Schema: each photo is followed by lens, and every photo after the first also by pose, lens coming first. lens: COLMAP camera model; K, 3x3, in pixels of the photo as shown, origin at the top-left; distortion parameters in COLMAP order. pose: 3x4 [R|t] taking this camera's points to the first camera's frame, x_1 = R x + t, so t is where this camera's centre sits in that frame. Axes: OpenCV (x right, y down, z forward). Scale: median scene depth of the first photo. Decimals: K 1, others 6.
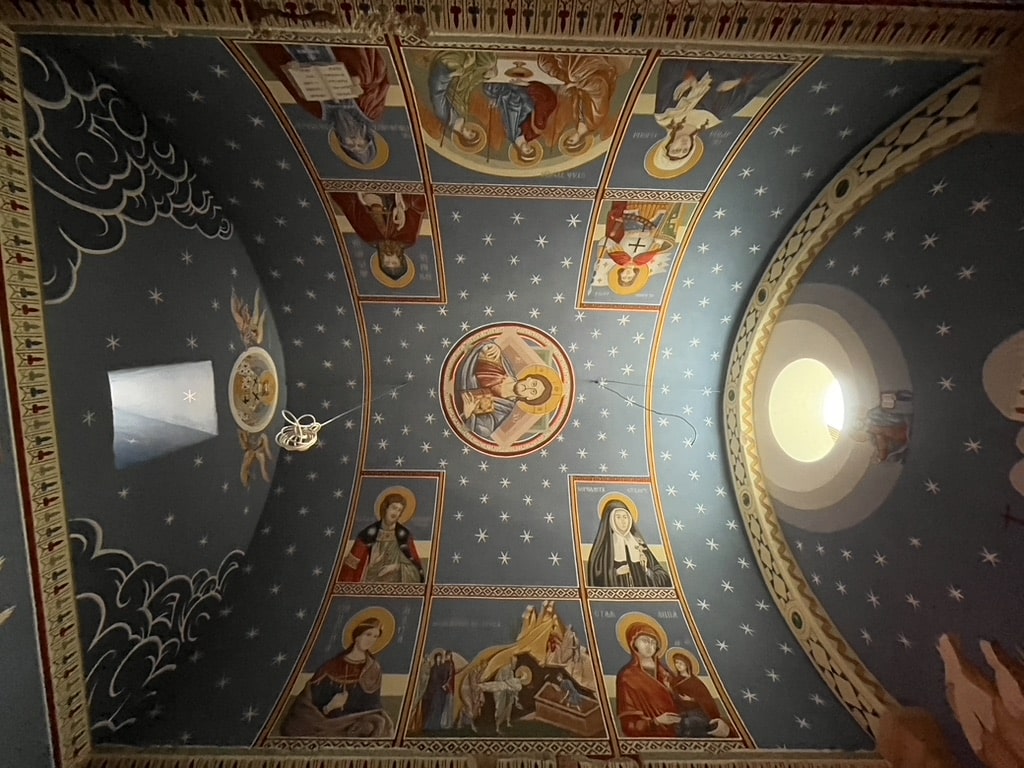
lens RADIAL K [[416.0, 0, 508.8], [0, 416.0, 383.2], [0, 0, 1]] dist [-0.003551, -0.000093]
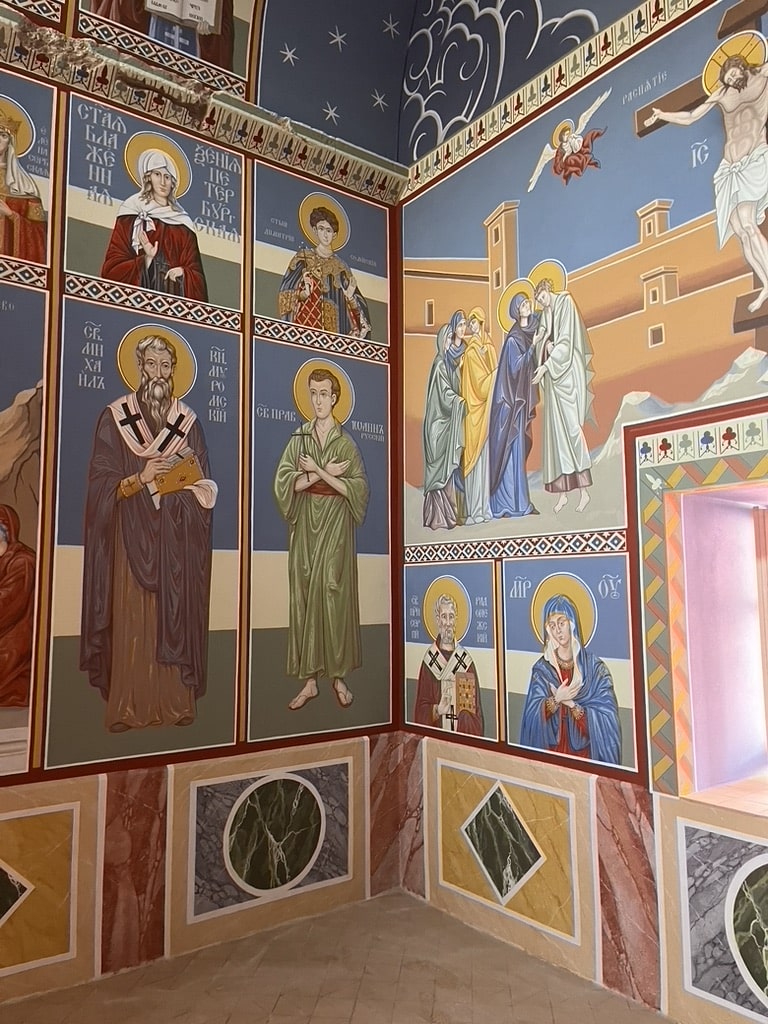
lens RADIAL K [[776.2, 0, 389.2], [0, 776.2, 511.8], [0, 0, 1]] dist [0.077845, -0.105241]
pose [[-0.813108, -0.040957, -0.580670, 0.042986], [0.580124, 0.025377, -0.814133, 0.508277], [0.048080, -0.998839, 0.003126, 0.019045]]
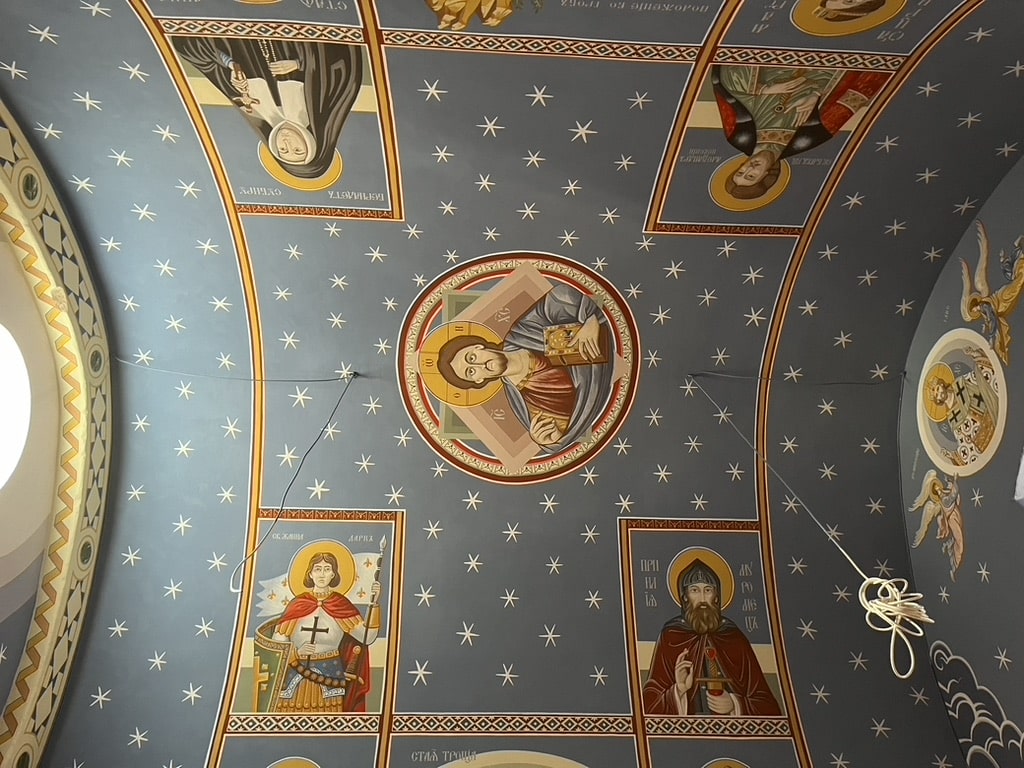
lens RADIAL K [[776.2, 0, 519.8], [0, 776.2, 378.3], [0, 0, 1]] dist [0.077845, -0.105241]
pose [[-0.997971, 0.003959, -0.063546, 0.076503], [0.022203, -0.913772, -0.405620, 0.530500], [-0.059672, -0.406208, 0.911830, 0.057169]]
